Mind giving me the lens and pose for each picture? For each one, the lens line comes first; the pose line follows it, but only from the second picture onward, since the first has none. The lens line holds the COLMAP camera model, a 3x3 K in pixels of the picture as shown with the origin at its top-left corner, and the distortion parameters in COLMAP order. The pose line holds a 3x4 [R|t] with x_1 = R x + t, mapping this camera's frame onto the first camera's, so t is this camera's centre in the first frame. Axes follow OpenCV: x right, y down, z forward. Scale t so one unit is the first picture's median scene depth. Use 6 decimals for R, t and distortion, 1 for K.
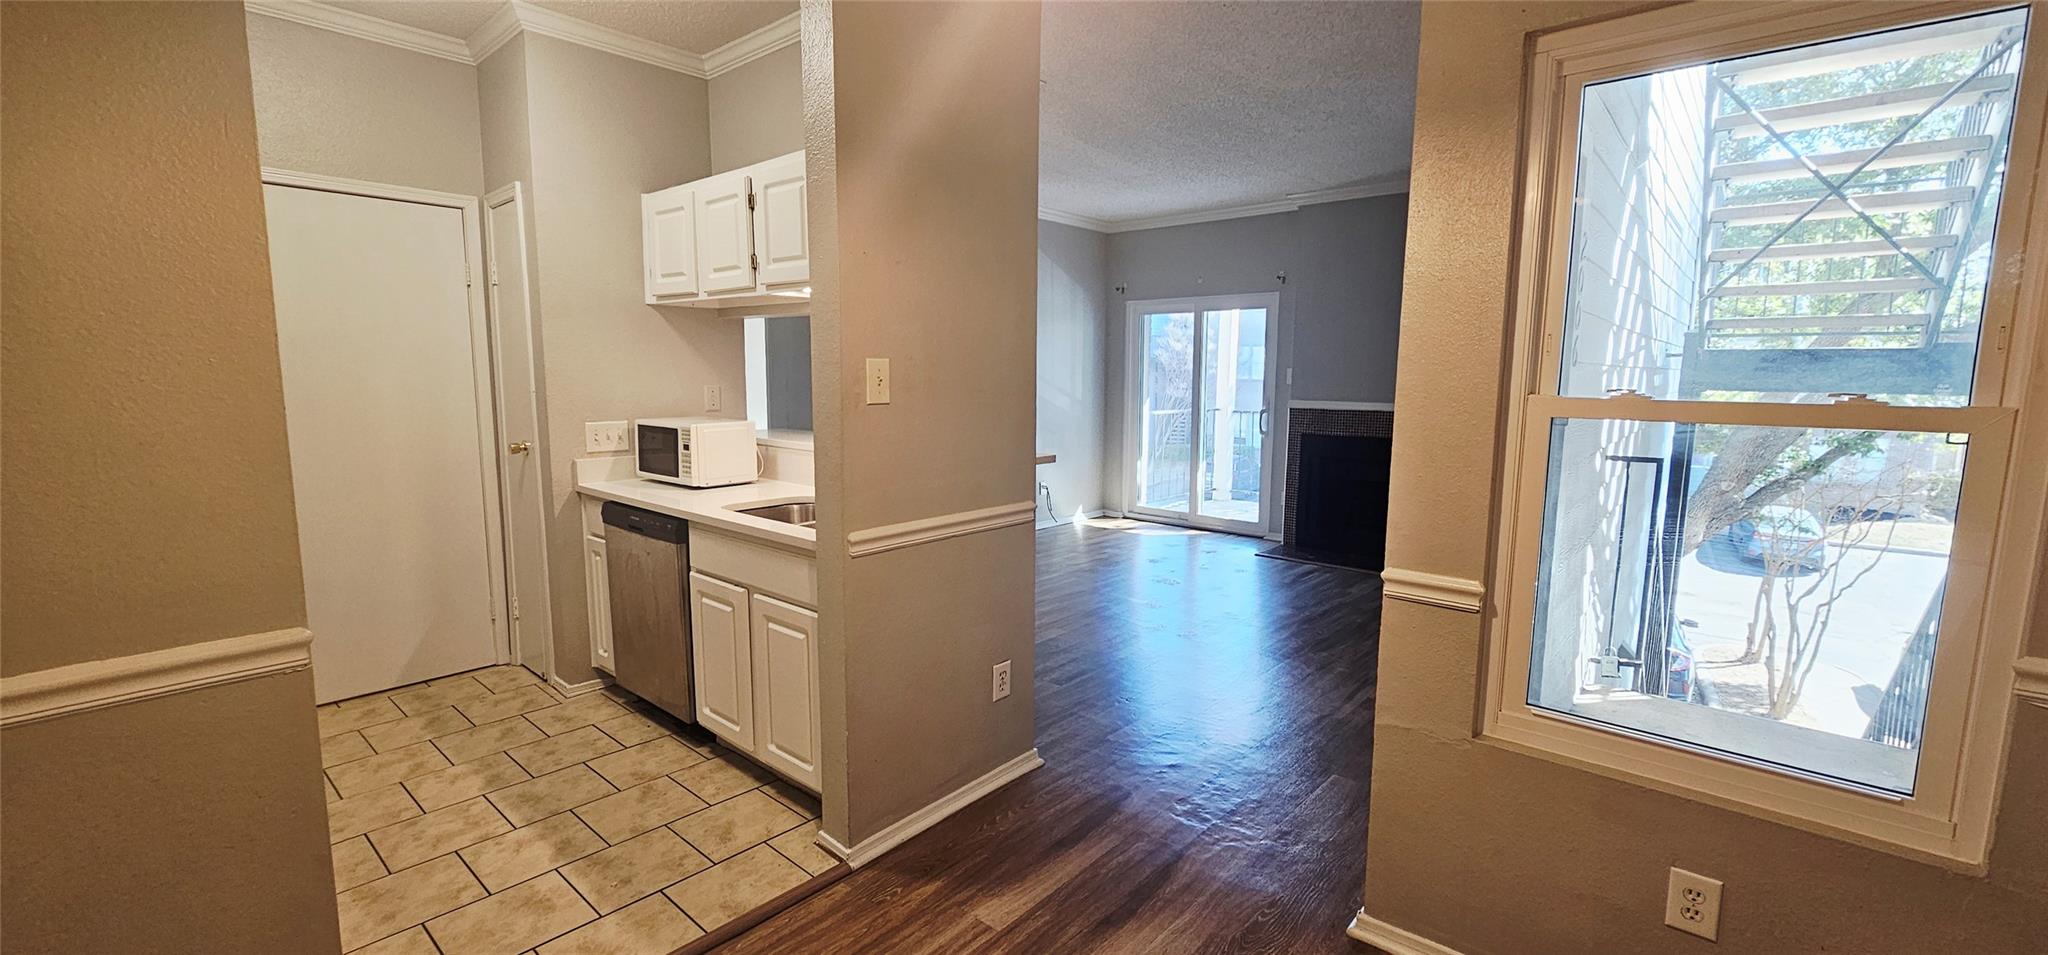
lens RADIAL K [[835.2, 0, 1034.7], [0, 835.2, 473.3], [0, 0, 1]] dist [-0.000832, 0.000039]
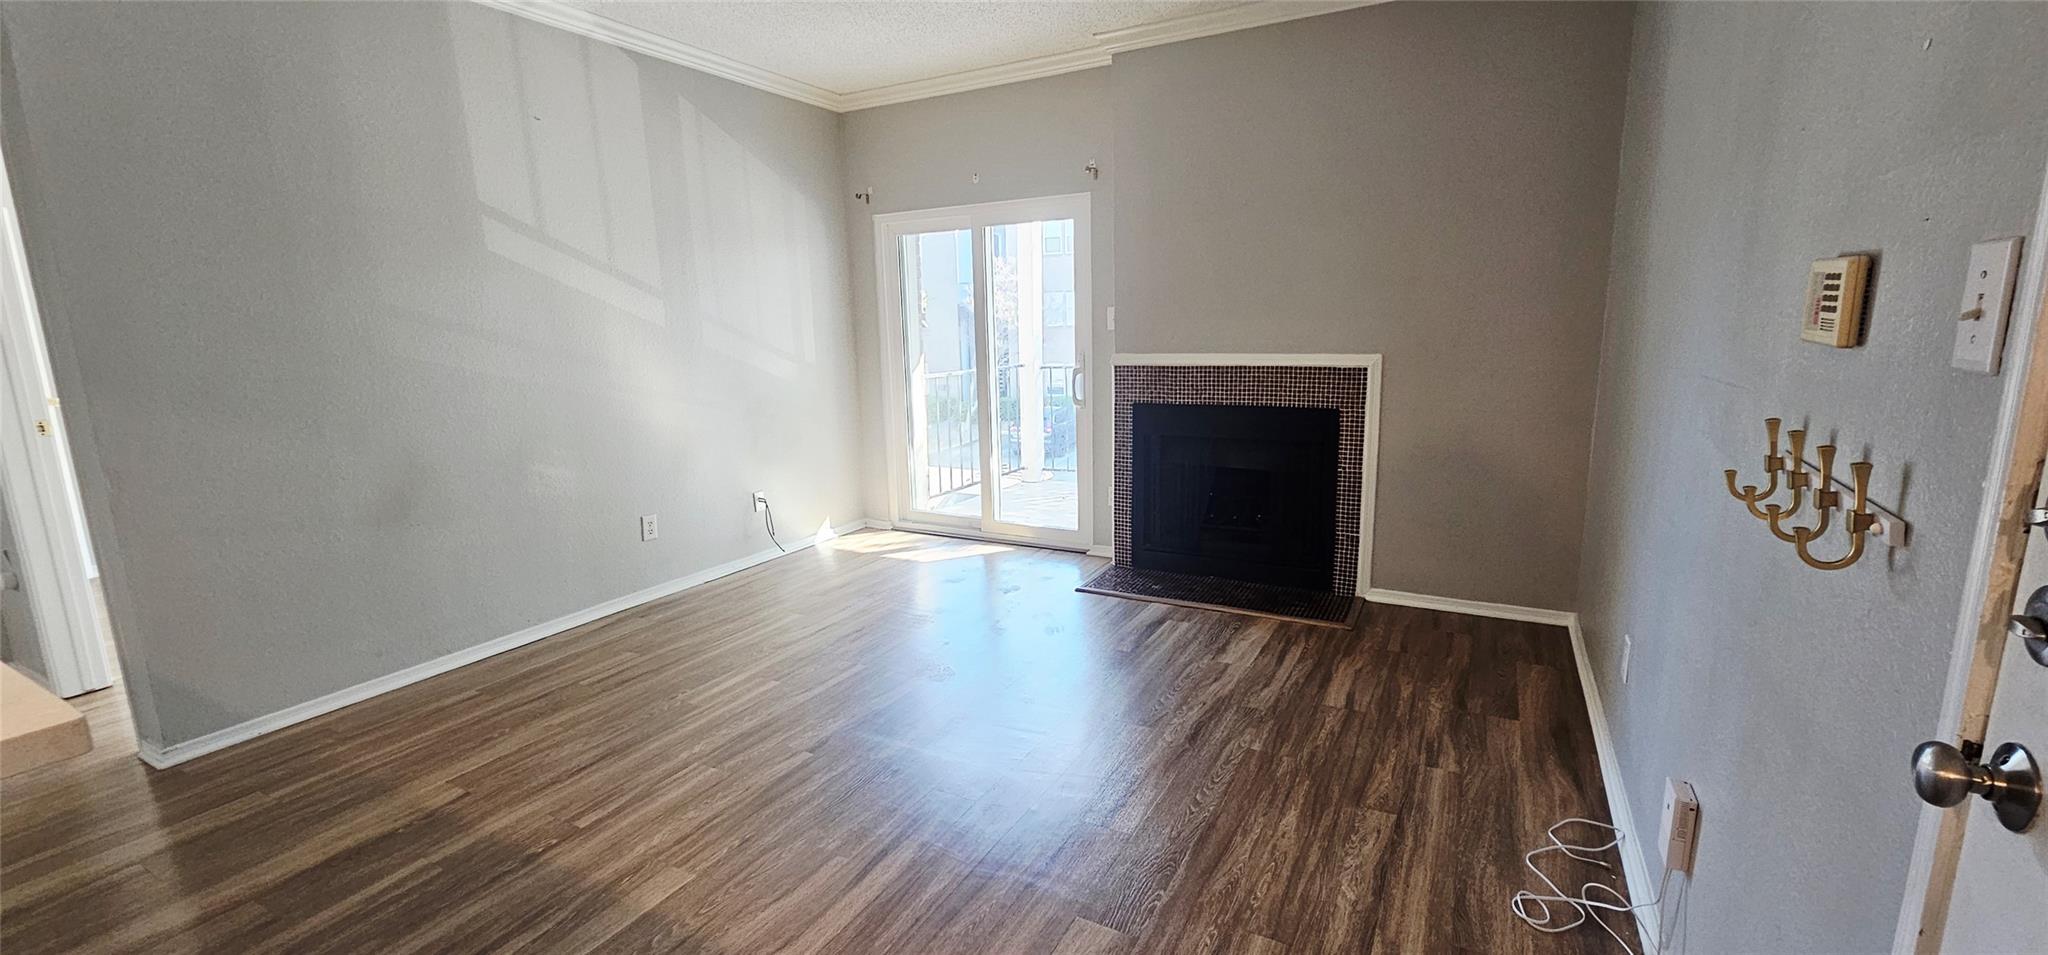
lens RADIAL K [[835.2, 0, 1034.7], [0, 835.2, 473.3], [0, 0, 1]] dist [-0.000832, 0.000039]
pose [[0.976448, -0.064934, 0.205749, 0.087199], [0.053273, 0.996670, 0.061727, -0.032794], [-0.209072, -0.049313, 0.976656, 0.310328]]
